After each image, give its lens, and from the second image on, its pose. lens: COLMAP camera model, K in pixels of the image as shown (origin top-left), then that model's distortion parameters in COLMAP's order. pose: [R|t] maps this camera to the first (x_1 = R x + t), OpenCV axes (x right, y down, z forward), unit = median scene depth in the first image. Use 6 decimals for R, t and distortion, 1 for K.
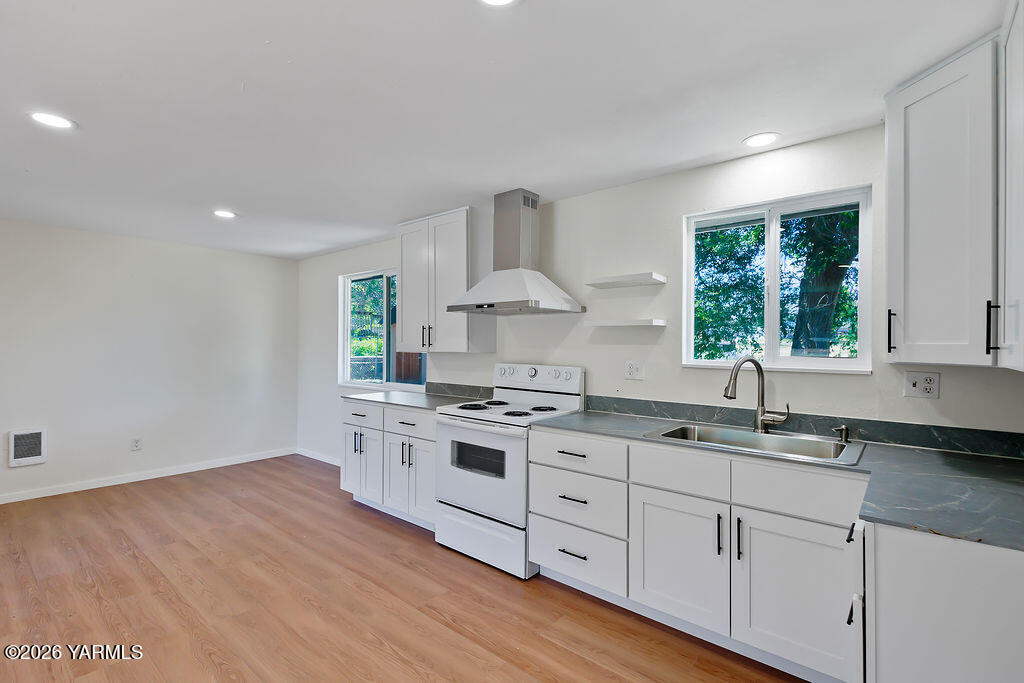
lens RADIAL K [[480.0, 0, 510.2], [0, 480.0, 343.8], [0, 0, 1]] dist [0.001271, 0.000294]
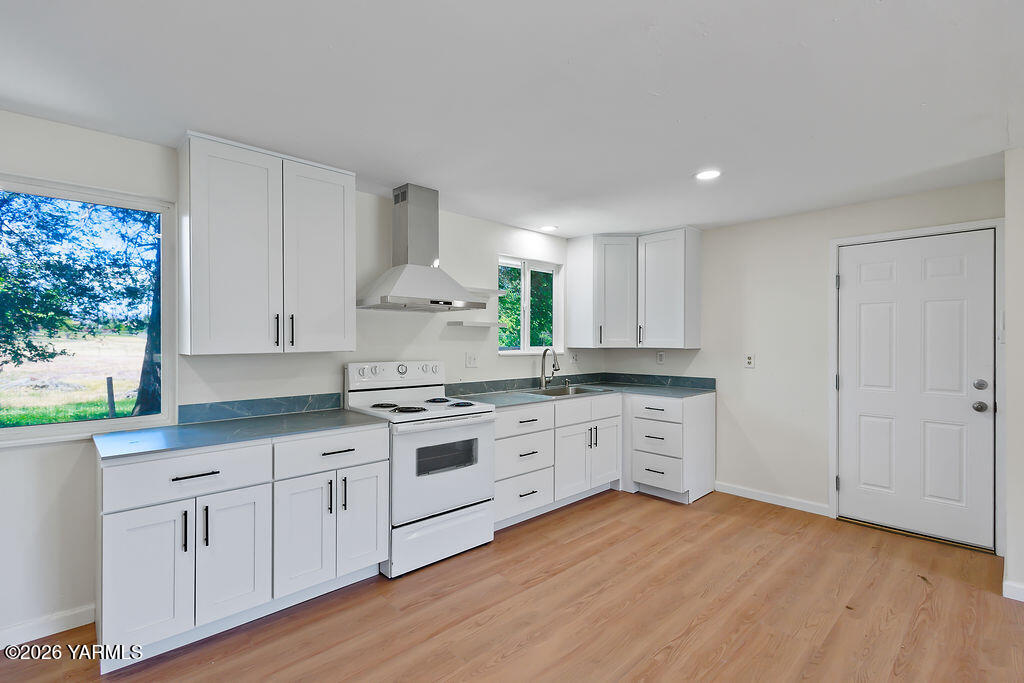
lens RADIAL K [[480.0, 0, 510.3], [0, 480.0, 339.5], [0, 0, 1]] dist [0.001271, 0.000294]
pose [[0.097694, -0.005525, 0.995201, -1.173044], [-0.001790, 0.999982, 0.005727, -0.009746], [-0.995215, -0.002341, 0.097682, 0.870595]]
